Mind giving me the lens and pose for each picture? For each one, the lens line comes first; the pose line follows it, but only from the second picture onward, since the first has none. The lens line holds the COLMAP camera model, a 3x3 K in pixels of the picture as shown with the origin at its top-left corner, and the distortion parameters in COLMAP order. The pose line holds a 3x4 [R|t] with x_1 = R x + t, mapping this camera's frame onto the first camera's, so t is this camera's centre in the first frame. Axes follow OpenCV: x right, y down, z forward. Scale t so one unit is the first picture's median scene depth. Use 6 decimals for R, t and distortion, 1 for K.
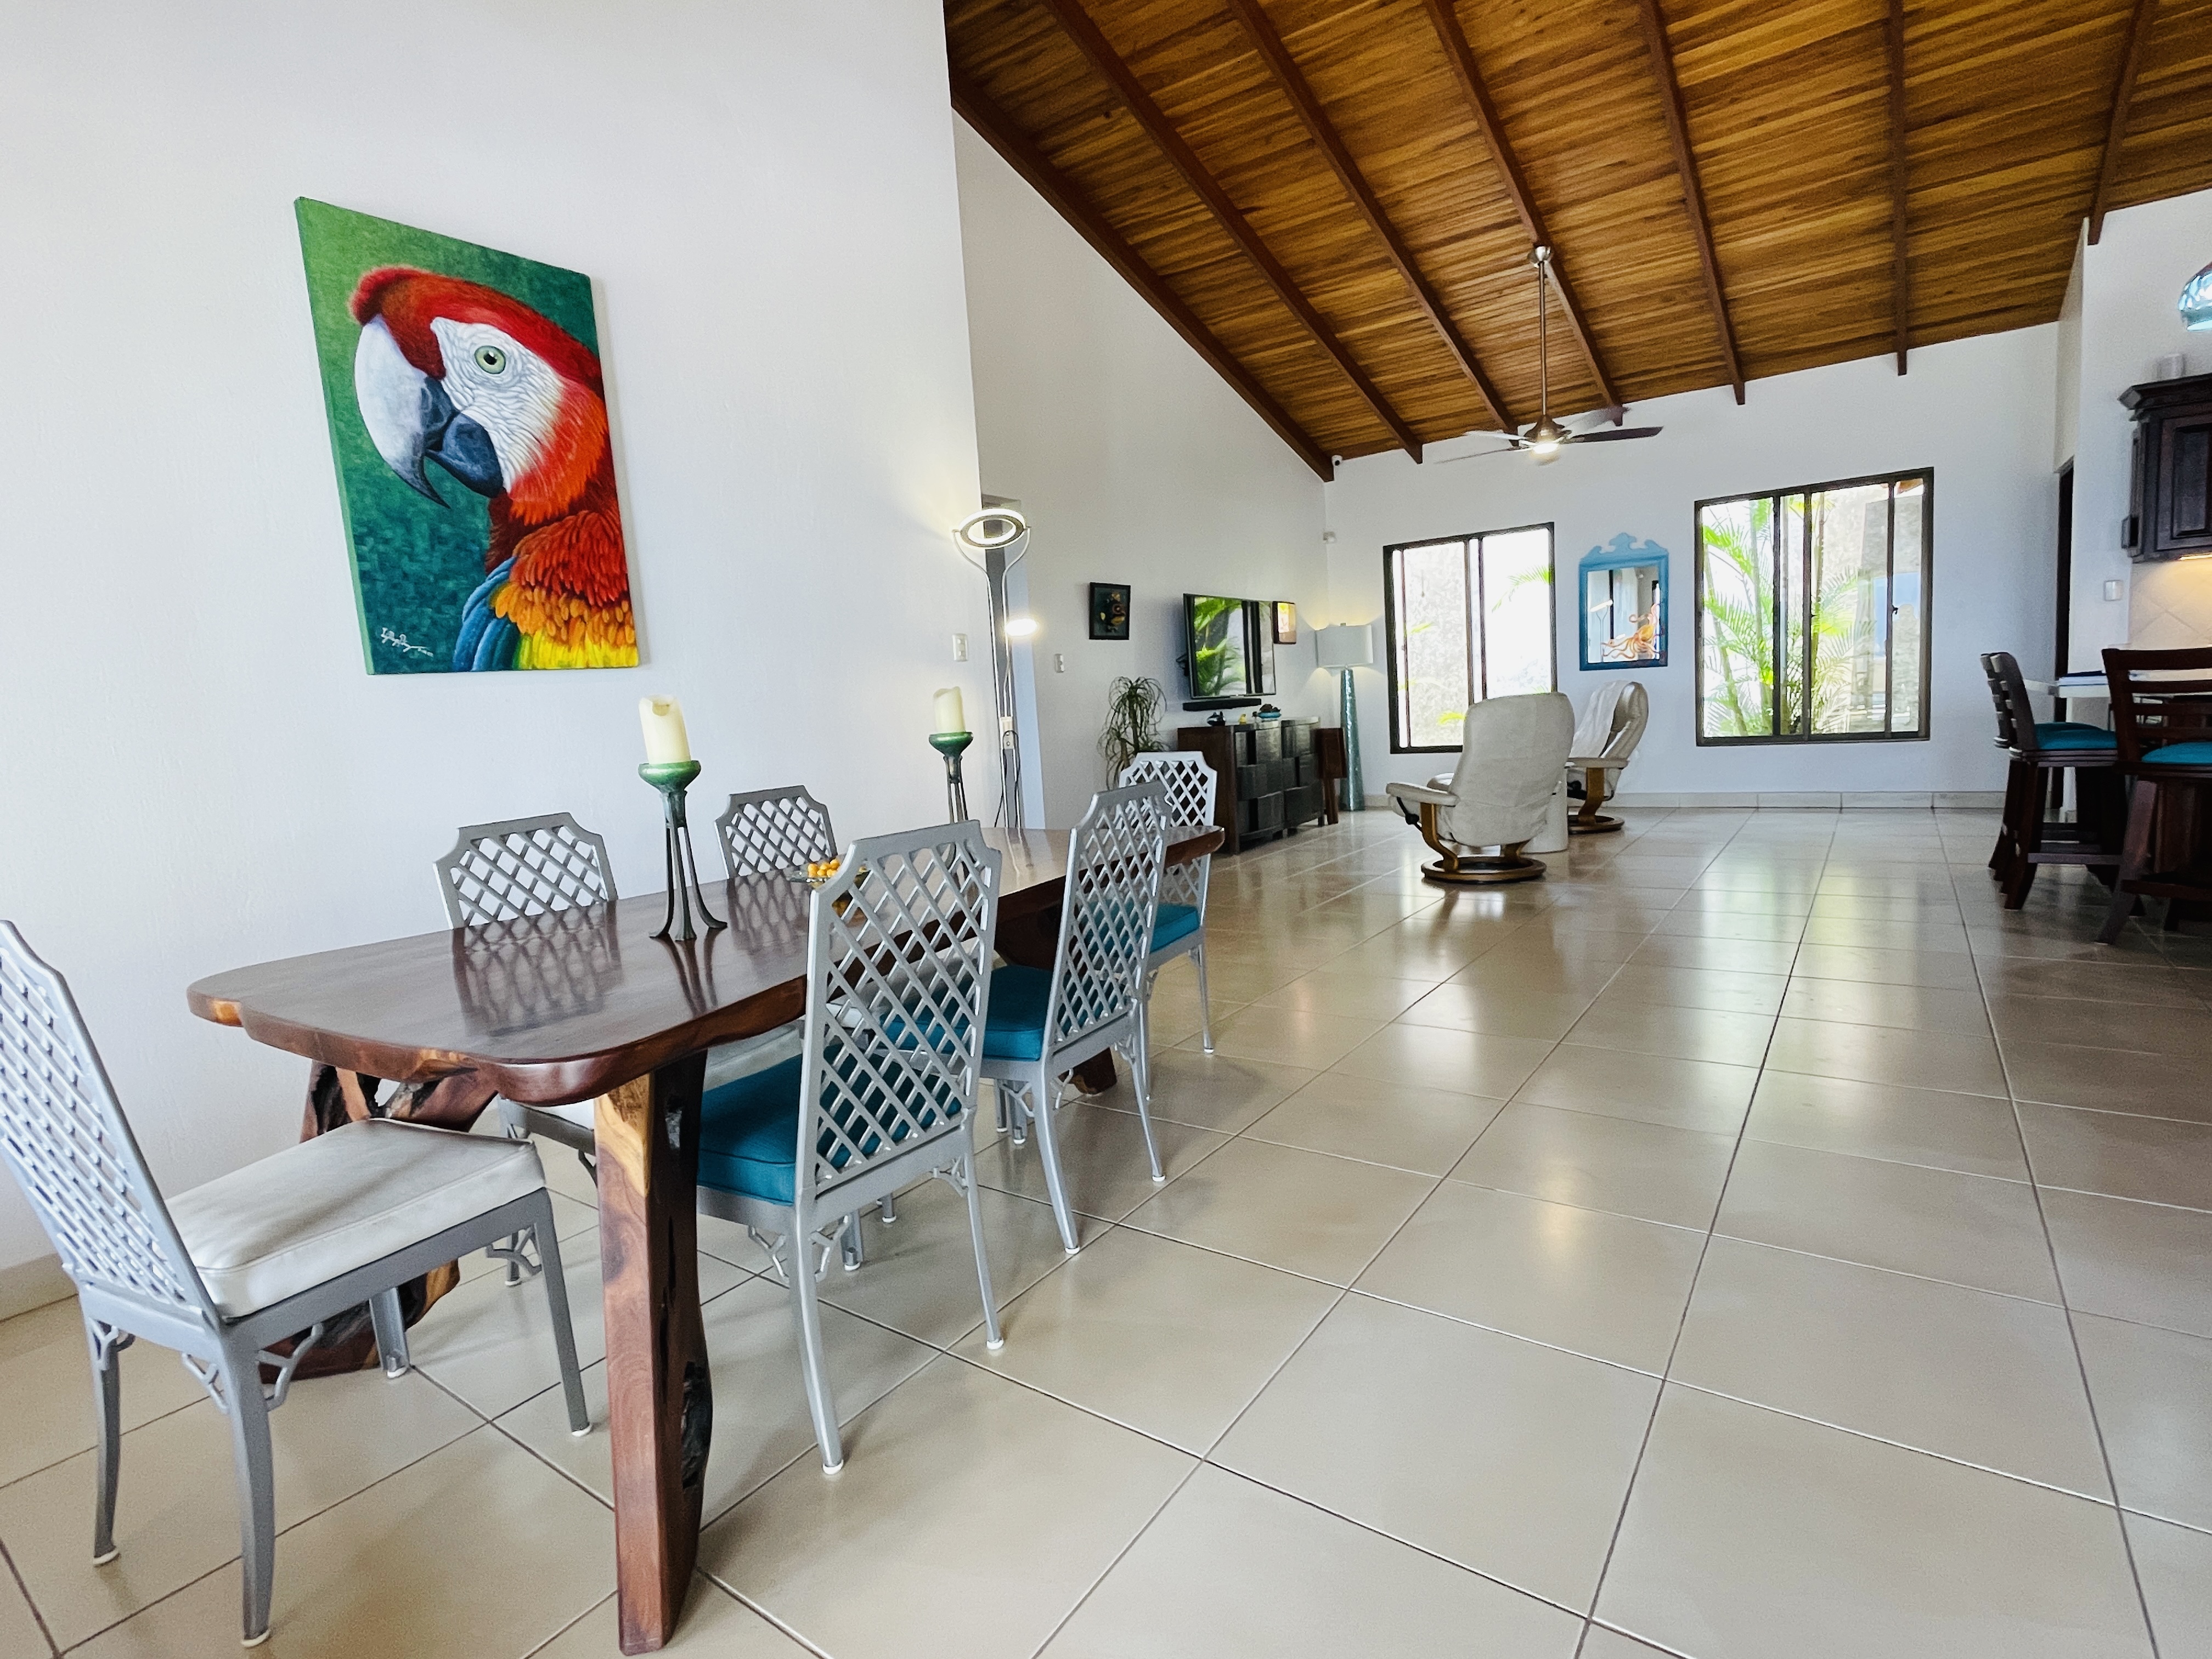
lens RADIAL K [[1081.3, 0, 1110.1], [0, 1081.3, 825.2], [0, 0, 1]] dist [-0.002453, 0.000900]
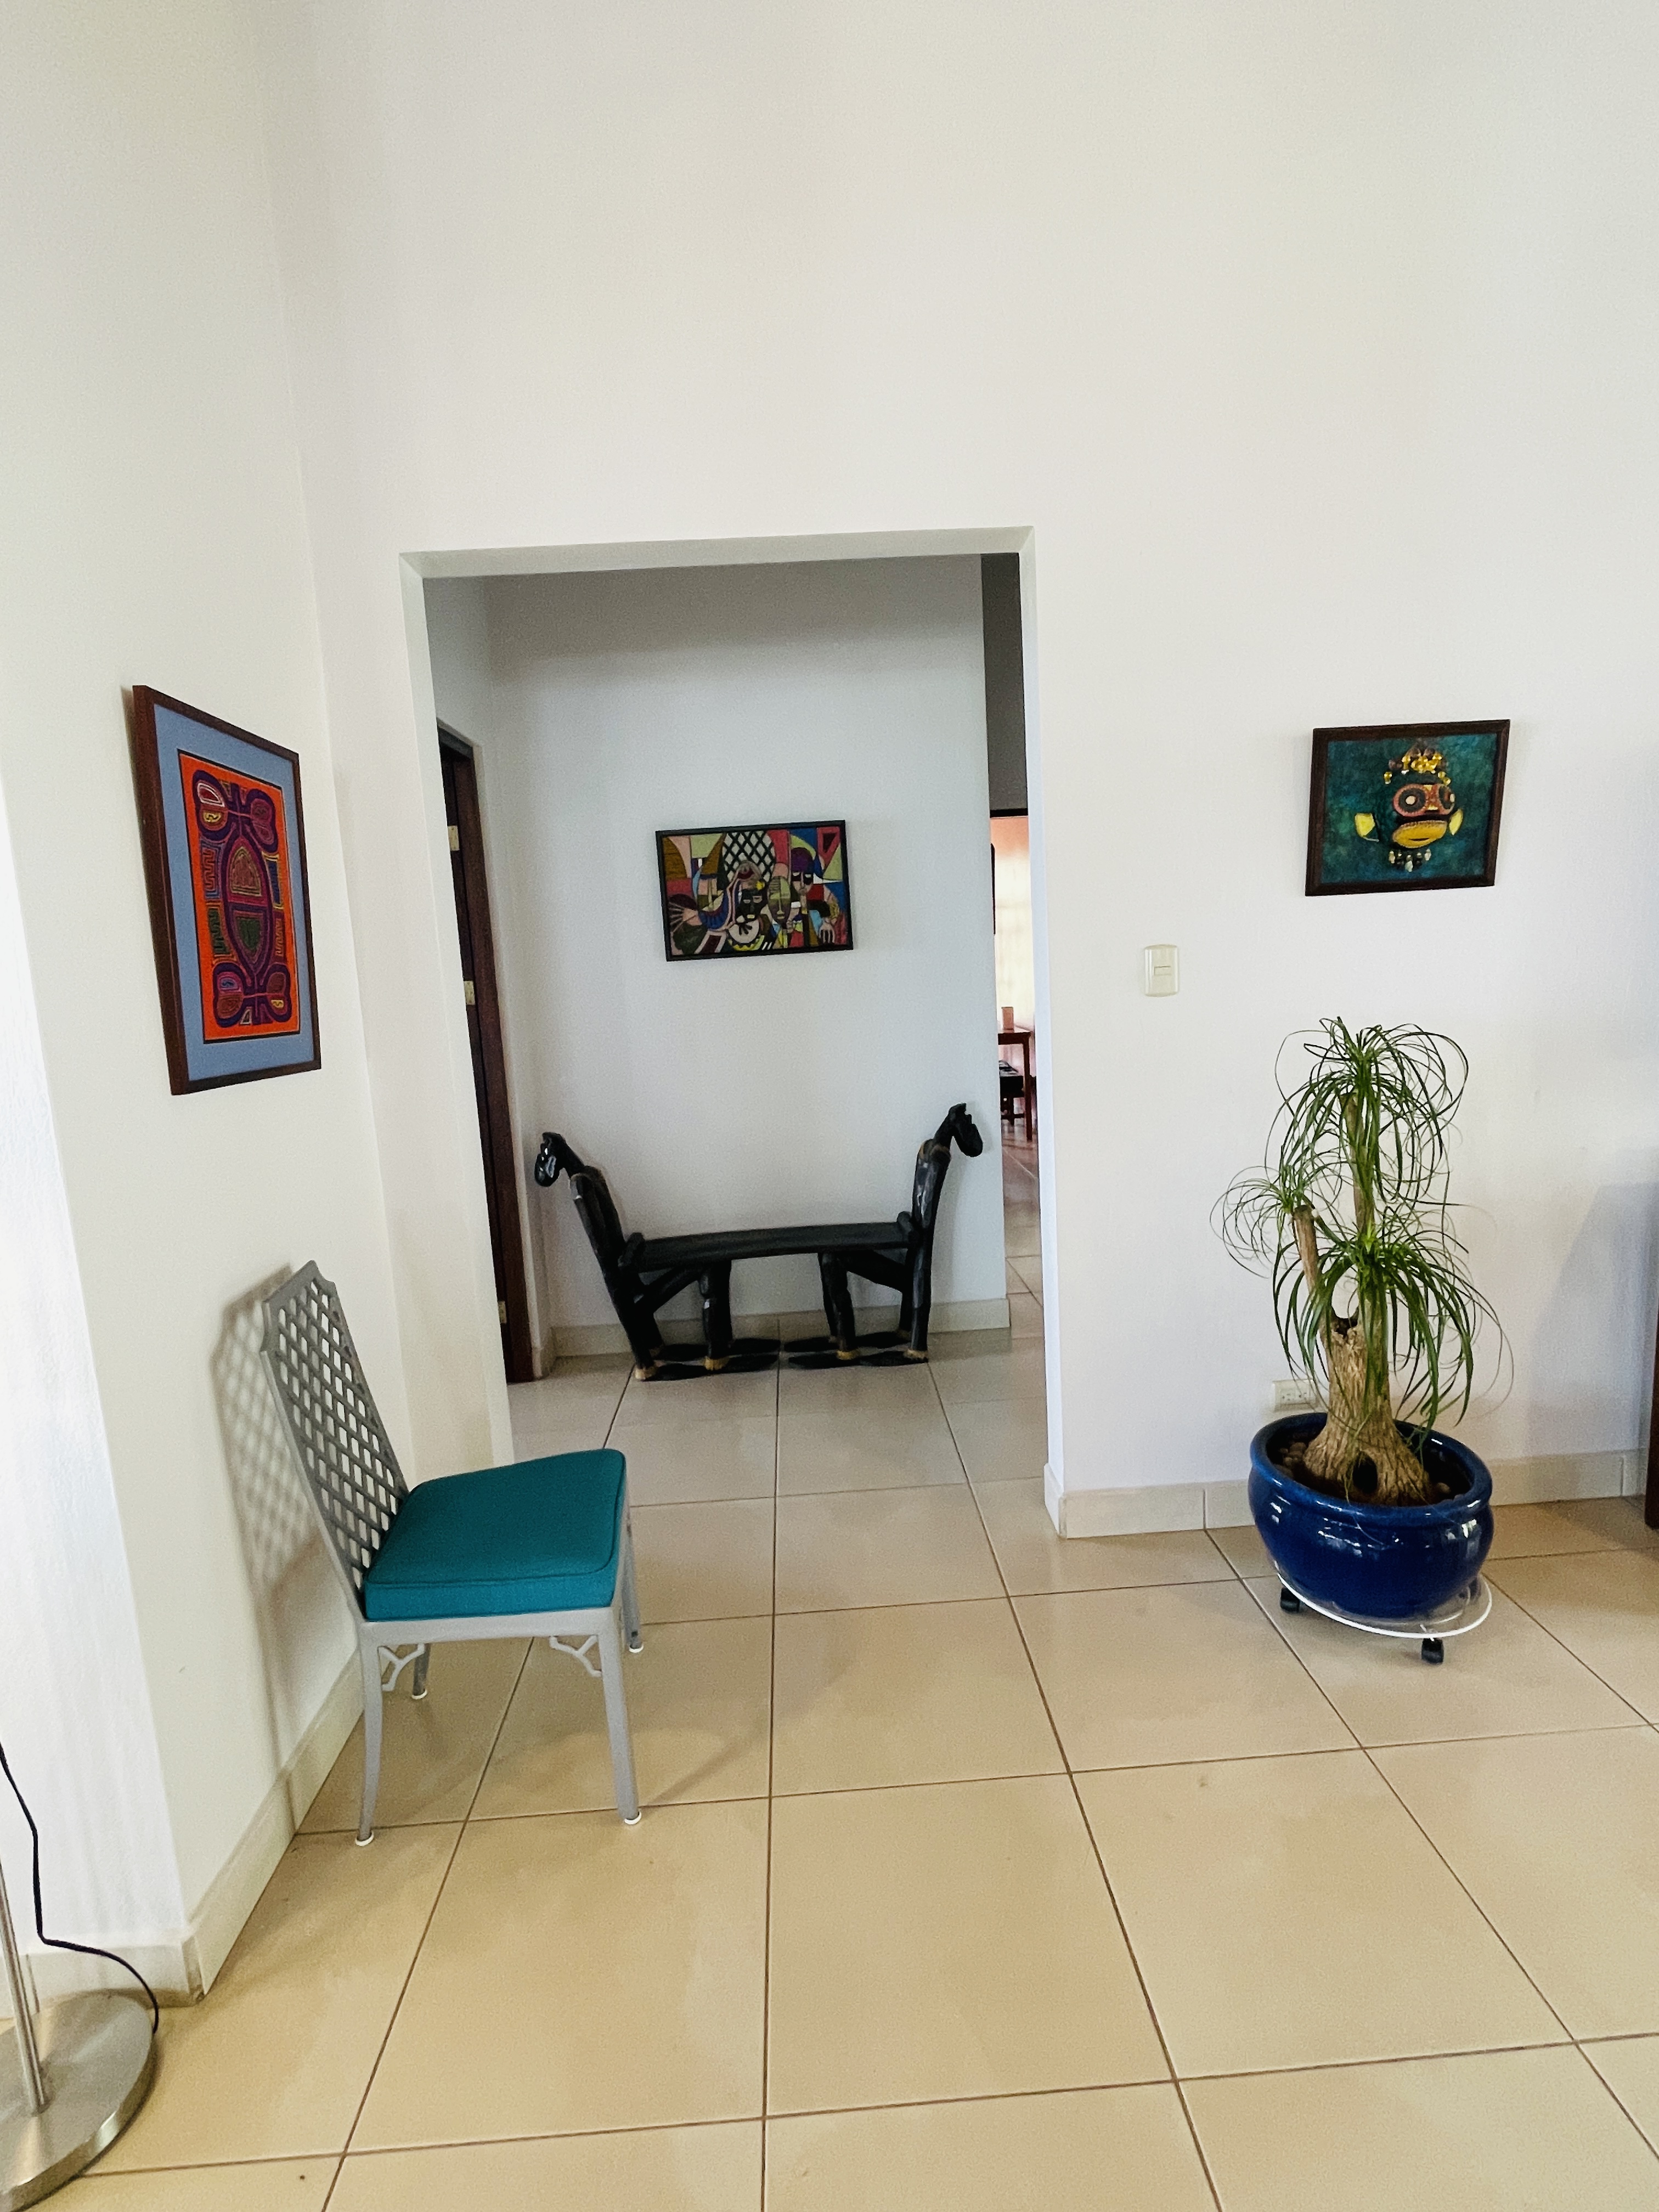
lens RADIAL K [[1081.3, 0, 822.0], [0, 1081.3, 1109.2], [0, 0, 1]] dist [-0.002453, 0.000900]
pose [[0.617715, 0.145703, -0.772786, 0.370484], [-0.071565, 0.989024, 0.129268, -0.309837], [0.783139, -0.024547, 0.621362, 1.471203]]
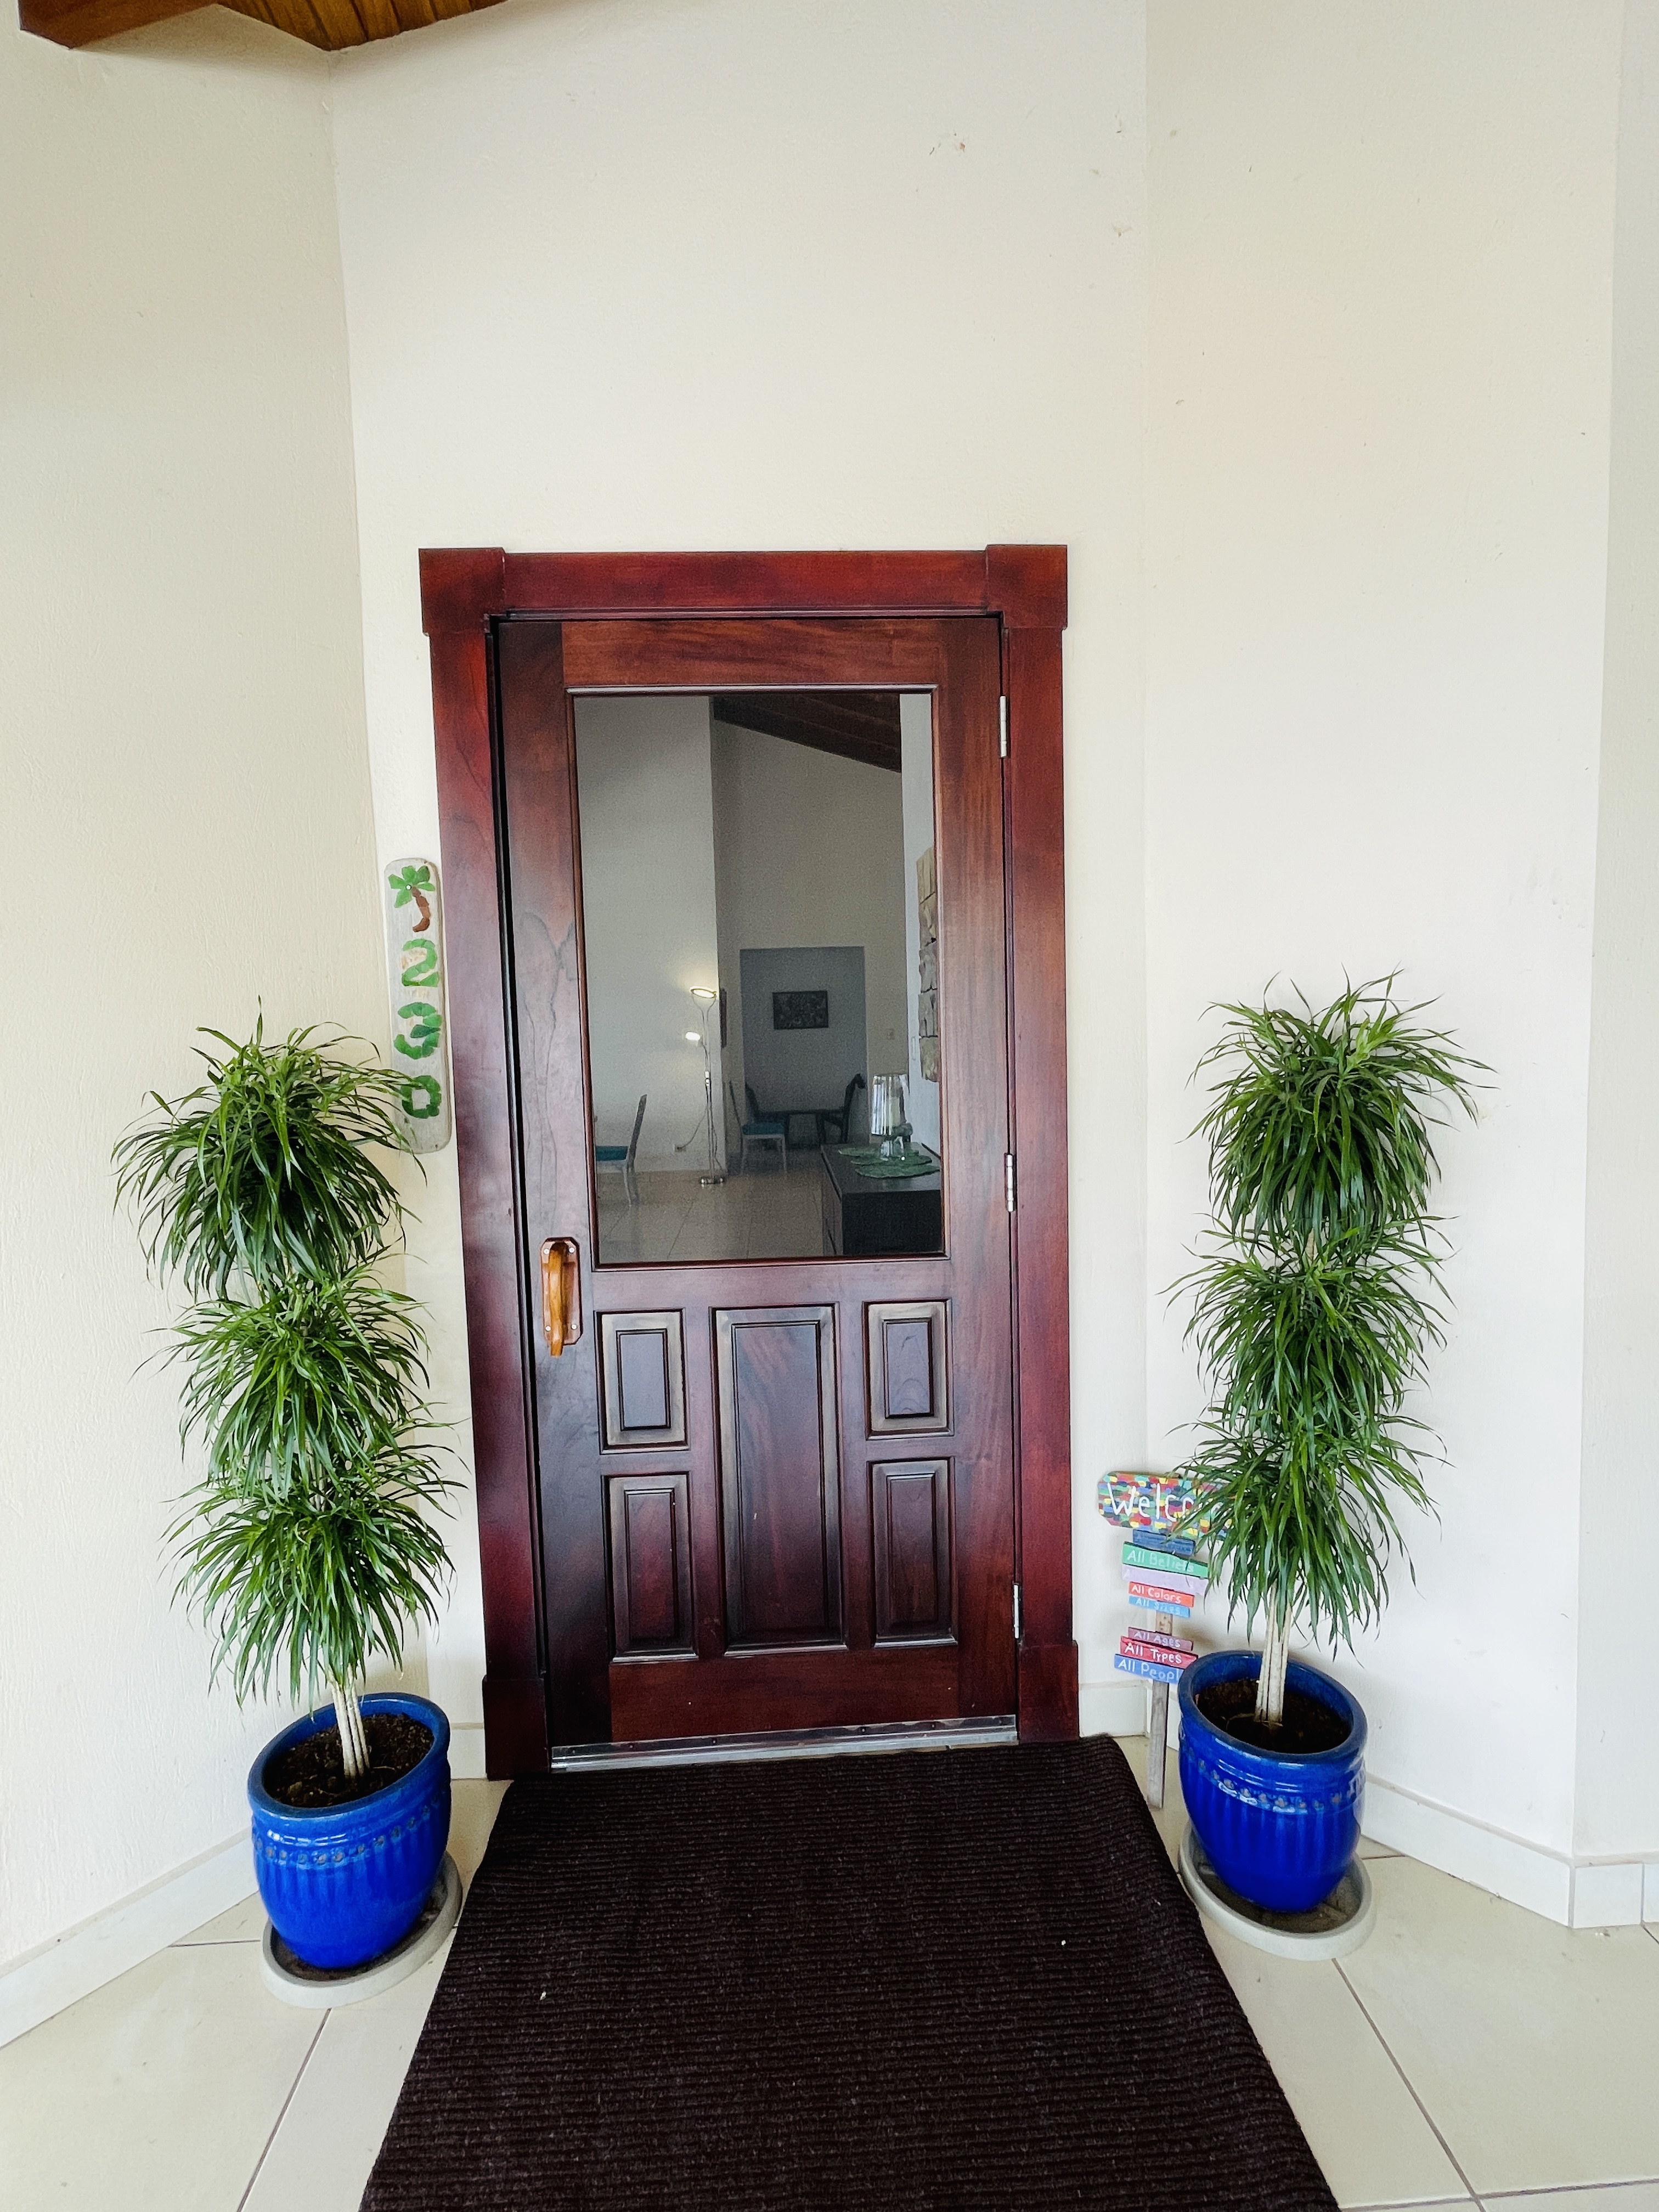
lens RADIAL K [[1043.7, 0, 829.6], [0, 1043.7, 1103.7], [0, 0, 1]] dist [-0.003577, -0.000534]
pose [[0.624184, 0.108932, -0.773646, 2.598395], [-0.101156, 0.993165, 0.058227, -0.276234], [0.774701, 0.041914, 0.630937, -0.283409]]
